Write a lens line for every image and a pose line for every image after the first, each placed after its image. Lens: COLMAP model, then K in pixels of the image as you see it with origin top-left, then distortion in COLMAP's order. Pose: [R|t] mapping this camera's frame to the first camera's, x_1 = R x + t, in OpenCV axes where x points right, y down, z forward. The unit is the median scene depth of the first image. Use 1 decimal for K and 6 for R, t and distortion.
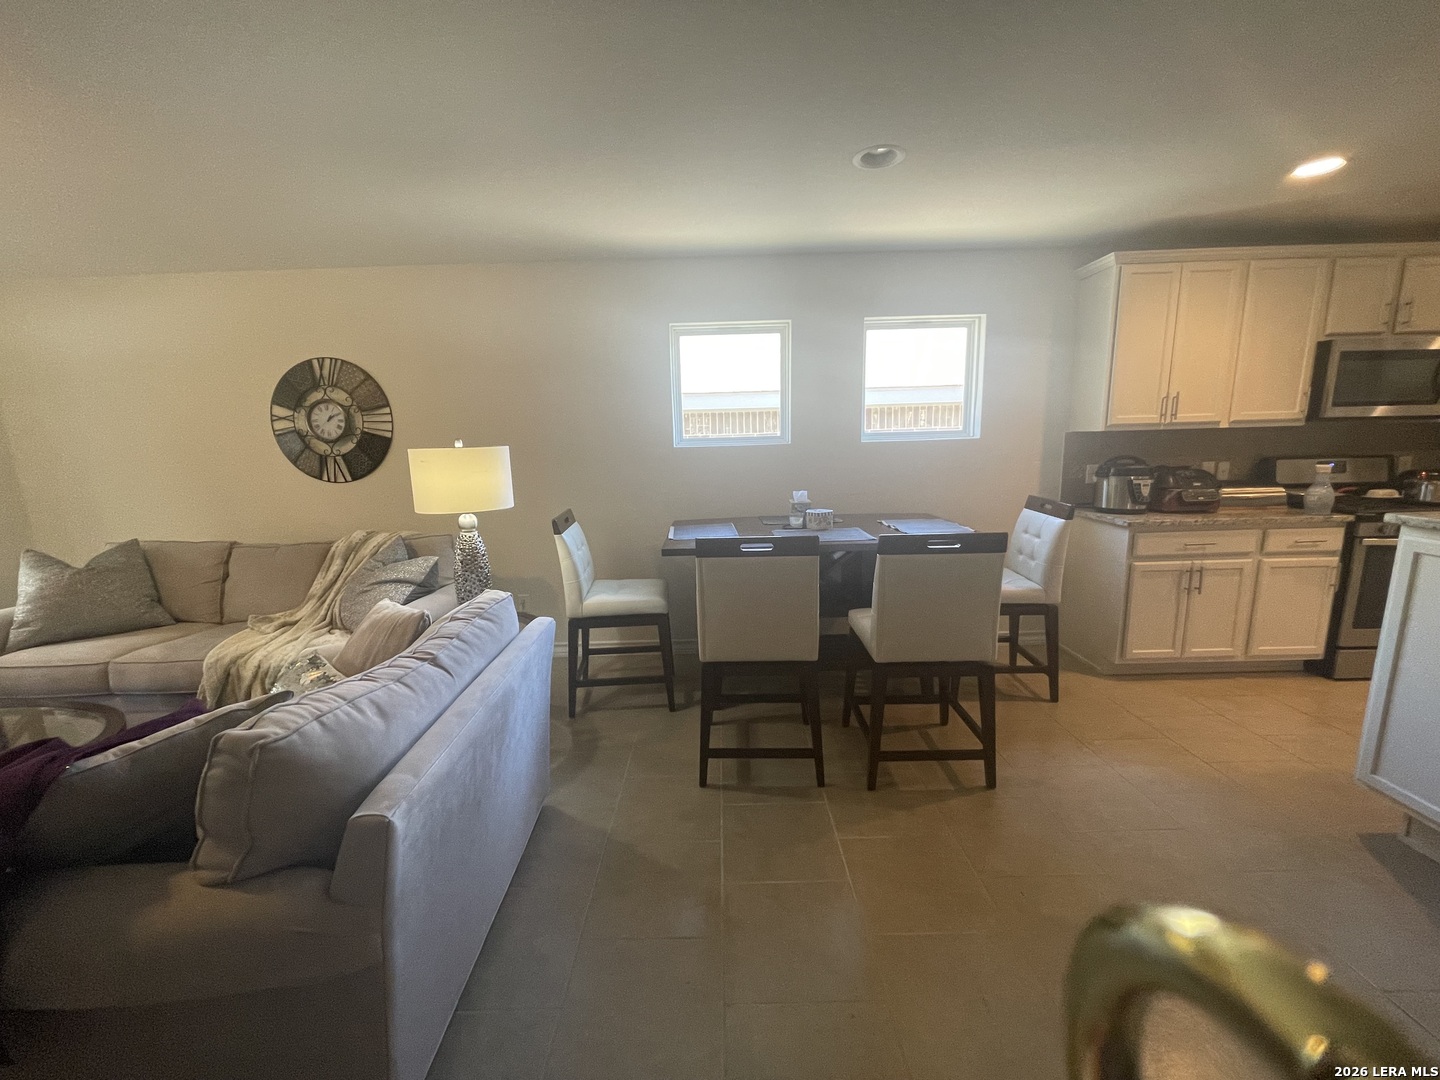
lens RADIAL K [[584.6, 0, 718.4], [0, 584.6, 544.7], [0, 0, 1]] dist [0.001183, 0.000176]
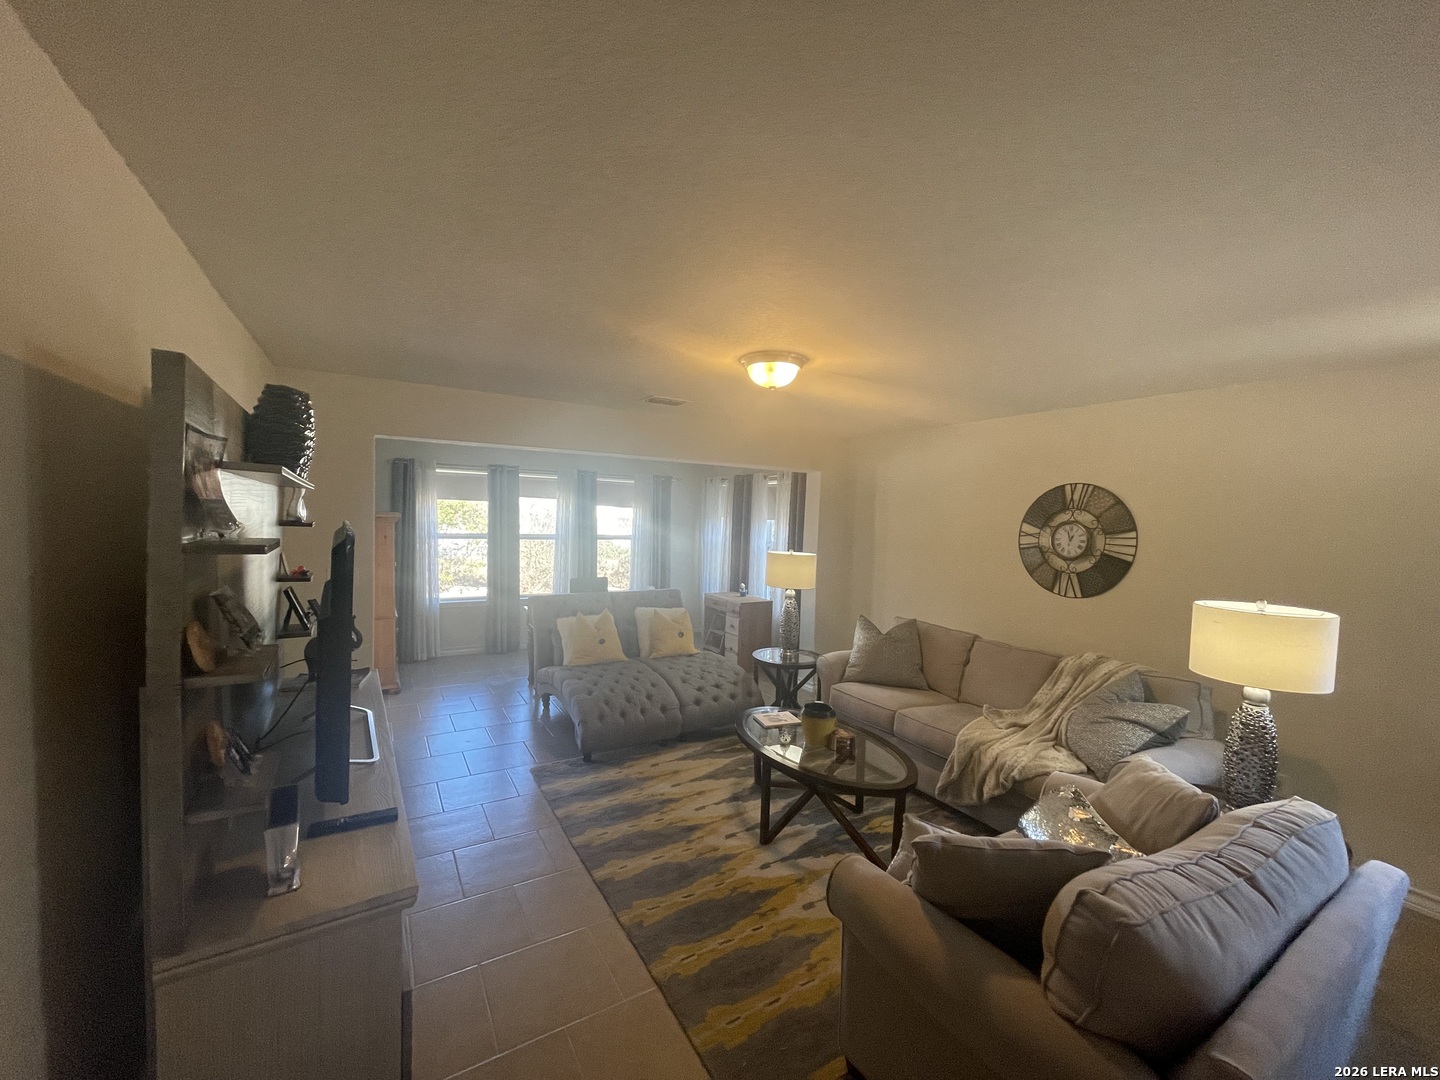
lens RADIAL K [[584.6, 0, 718.9], [0, 584.6, 543.0], [0, 0, 1]] dist [0.001183, 0.000176]
pose [[0.509499, 0.080623, -0.856686, -0.092179], [-0.198361, 0.979790, -0.025763, -0.063995], [0.837296, 0.183059, 0.515195, -0.123608]]
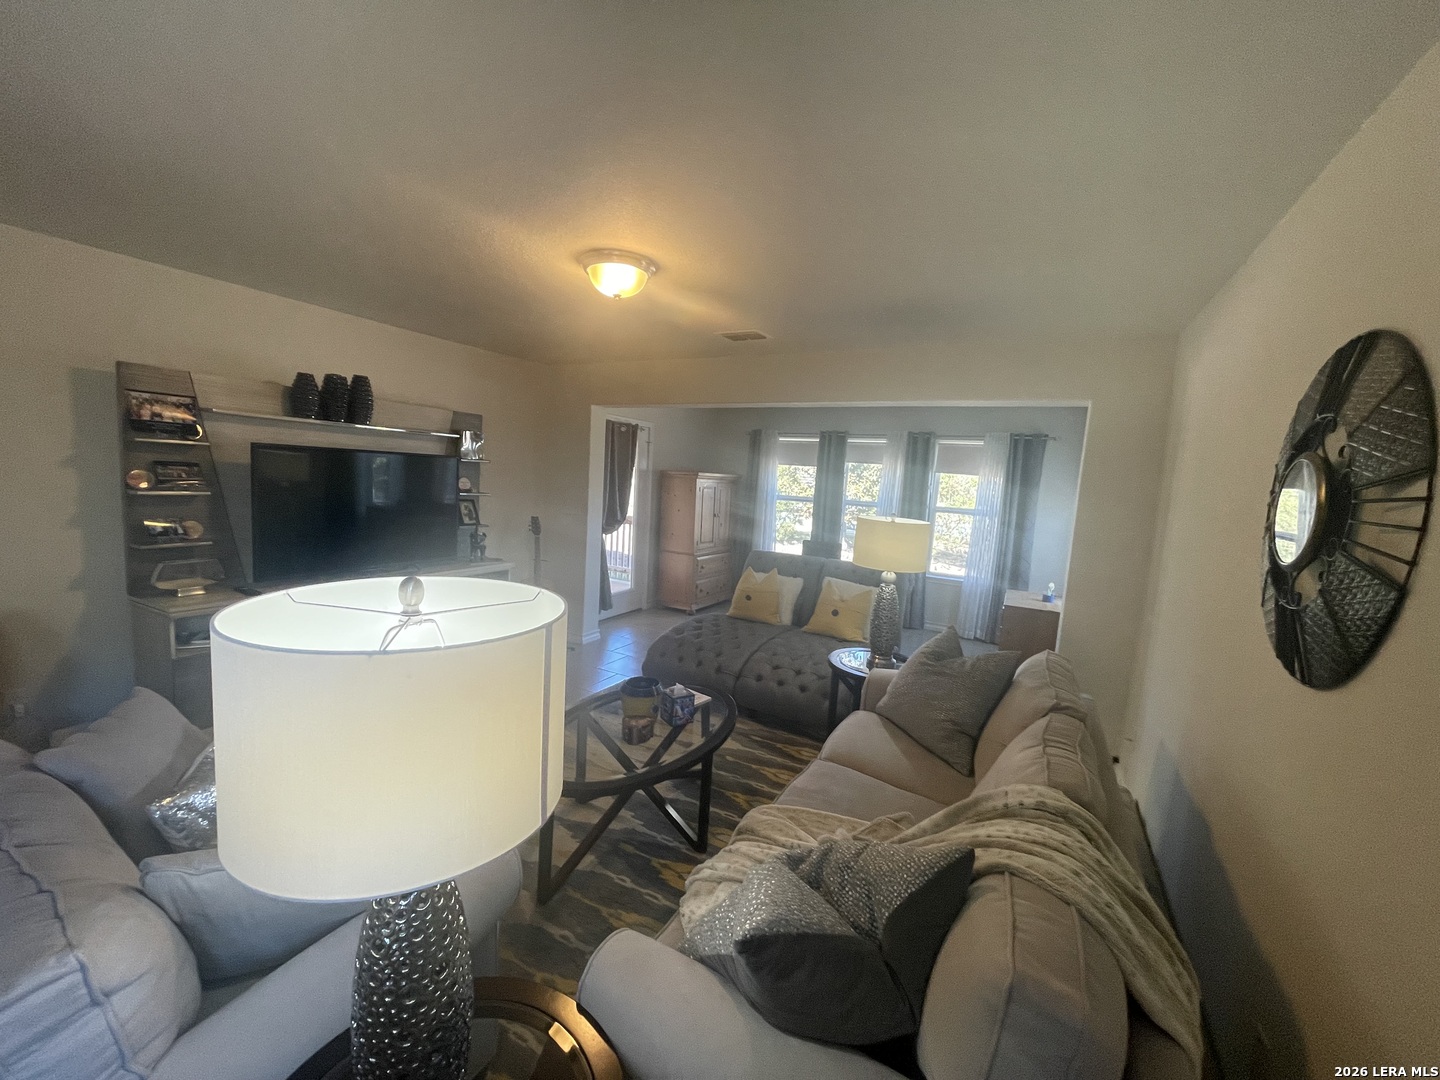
lens RADIAL K [[584.6, 0, 720.5], [0, 584.6, 536.5], [0, 0, 1]] dist [0.001183, 0.000176]
pose [[-0.485497, 0.087934, -0.869805, -0.209835], [-0.203879, 0.956107, 0.210457, -0.251051], [0.850133, 0.279511, -0.446259, 1.075042]]
